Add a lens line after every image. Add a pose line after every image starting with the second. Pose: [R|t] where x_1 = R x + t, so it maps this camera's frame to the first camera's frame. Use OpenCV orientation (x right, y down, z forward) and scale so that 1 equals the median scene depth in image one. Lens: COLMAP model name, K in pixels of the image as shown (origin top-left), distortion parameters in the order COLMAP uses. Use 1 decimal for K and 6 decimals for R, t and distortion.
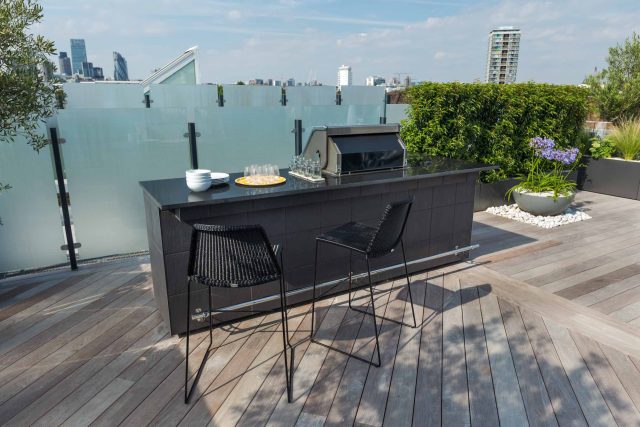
lens RADIAL K [[431.8, 0, 320.0], [0, 431.8, 213.5], [0, 0, 1]] dist [-0.009384, 0.002262]
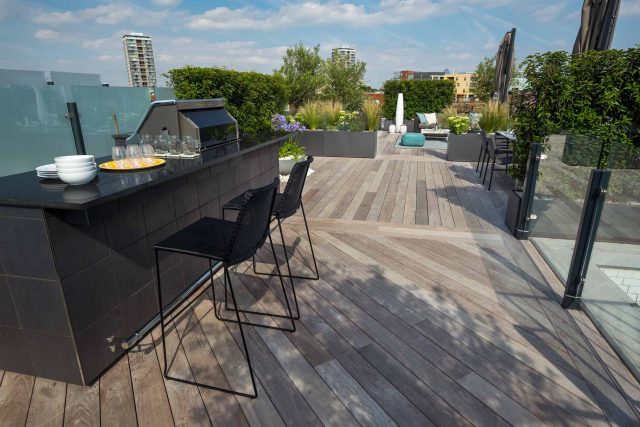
lens RADIAL K [[370.0, 0, 320.0], [0, 370.0, 213.5], [0, 0, 1]] dist [-0.023380, 0.003066]
pose [[0.689799, -0.223701, 0.688575, -0.365981], [0.192423, 0.973509, 0.123503, -0.002704], [-0.697962, 0.047305, 0.714571, 0.231744]]
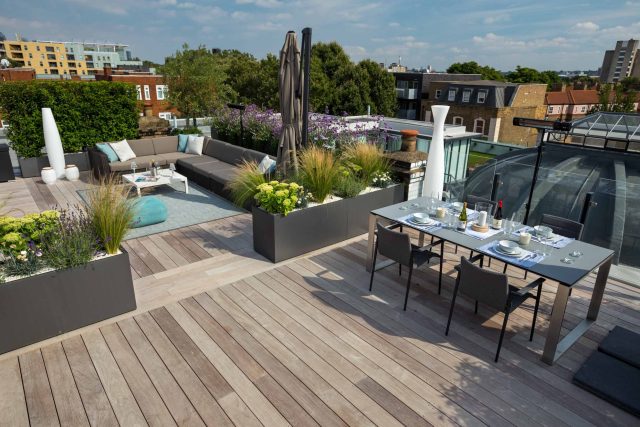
lens RADIAL K [[405.5, 0, 320.0], [0, 405.5, 213.5], [0, 0, 1]] dist [-0.040610, 0.055278]
pose [[-0.178263, -0.326714, 0.928160, 0.572842], [0.240046, 0.900330, 0.363021, -0.502137], [-0.954254, 0.287514, -0.082069, 1.215214]]
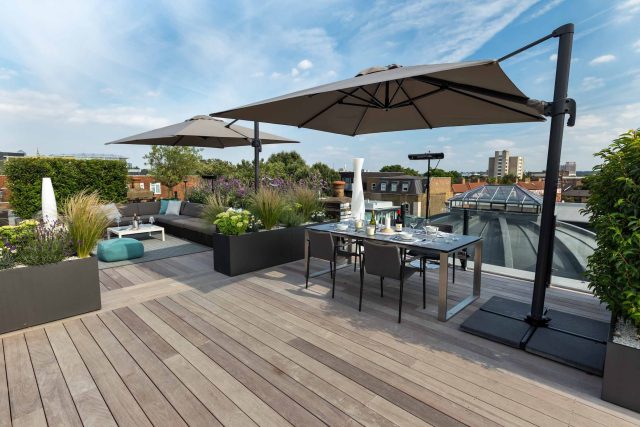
lens RADIAL K [[325.6, 0, 320.0], [0, 325.6, 213.5], [0, 0, 1]] dist [0.002038, 0.000185]
pose [[-0.281304, -0.107362, 0.953594, 0.462790], [0.251282, 0.950807, 0.181174, -0.285158], [-0.926135, 0.290586, -0.240488, 1.202114]]
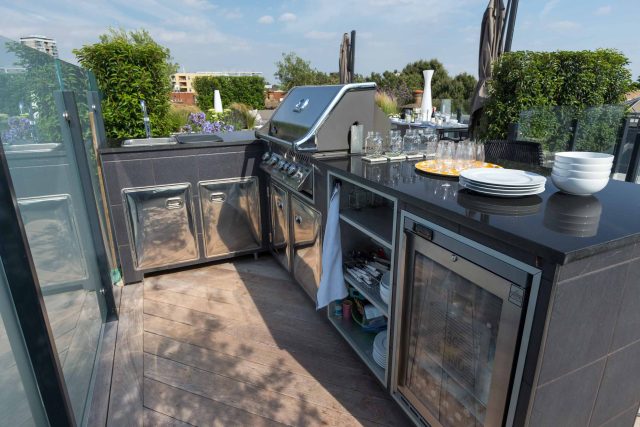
lens RADIAL K [[371.9, 0, 320.0], [0, 371.9, 213.5], [0, 0, 1]] dist [-0.001525, 0.000676]
pose [[0.090647, -0.307133, 0.947340, -0.602676], [0.267920, 0.923706, 0.273835, -0.192403], [-0.959167, 0.228989, 0.166018, 1.021173]]
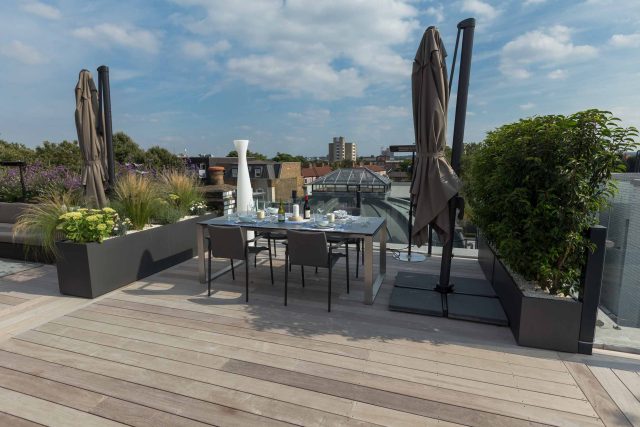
lens RADIAL K [[337.7, 0, 320.0], [0, 337.7, 213.5], [0, 0, 1]] dist [0.001898, 0.001084]
pose [[-0.670240, -0.106075, 0.734525, 0.635621], [0.204328, 0.925107, 0.320043, -0.312514], [-0.713463, 0.364590, -0.598369, 1.325099]]
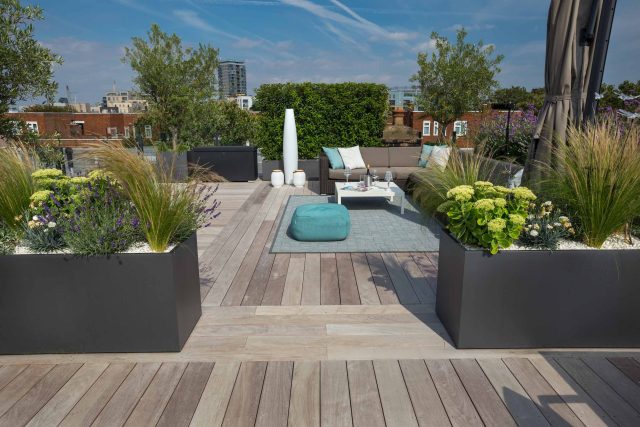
lens RADIAL K [[431.8, 0, 320.0], [0, 431.8, 213.5], [0, 0, 1]] dist [-0.009384, 0.002262]
pose [[0.489307, -0.197273, 0.849507, 1.156836], [0.231609, 0.968496, 0.091500, -0.218510], [-0.840795, 0.151982, 0.519582, 1.084740]]
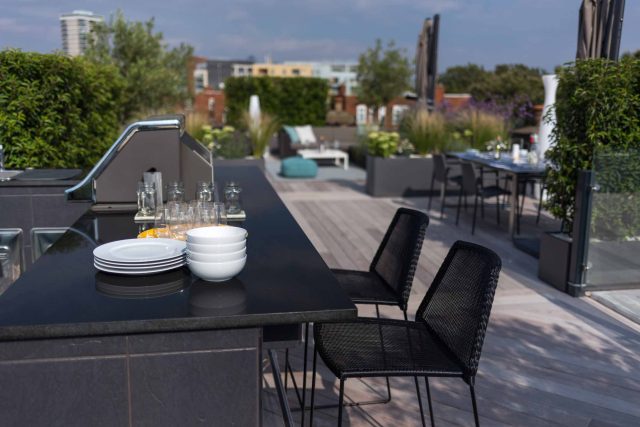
lens RADIAL K [[613.6, 0, 320.0], [0, 613.6, 213.5], [0, 0, 1]] dist [0.011913, 0.000974]
pose [[0.334544, -0.173434, 0.926283, -0.643933], [0.233292, 0.967566, 0.096906, -0.121751], [-0.913047, 0.183676, 0.364154, 0.579693]]
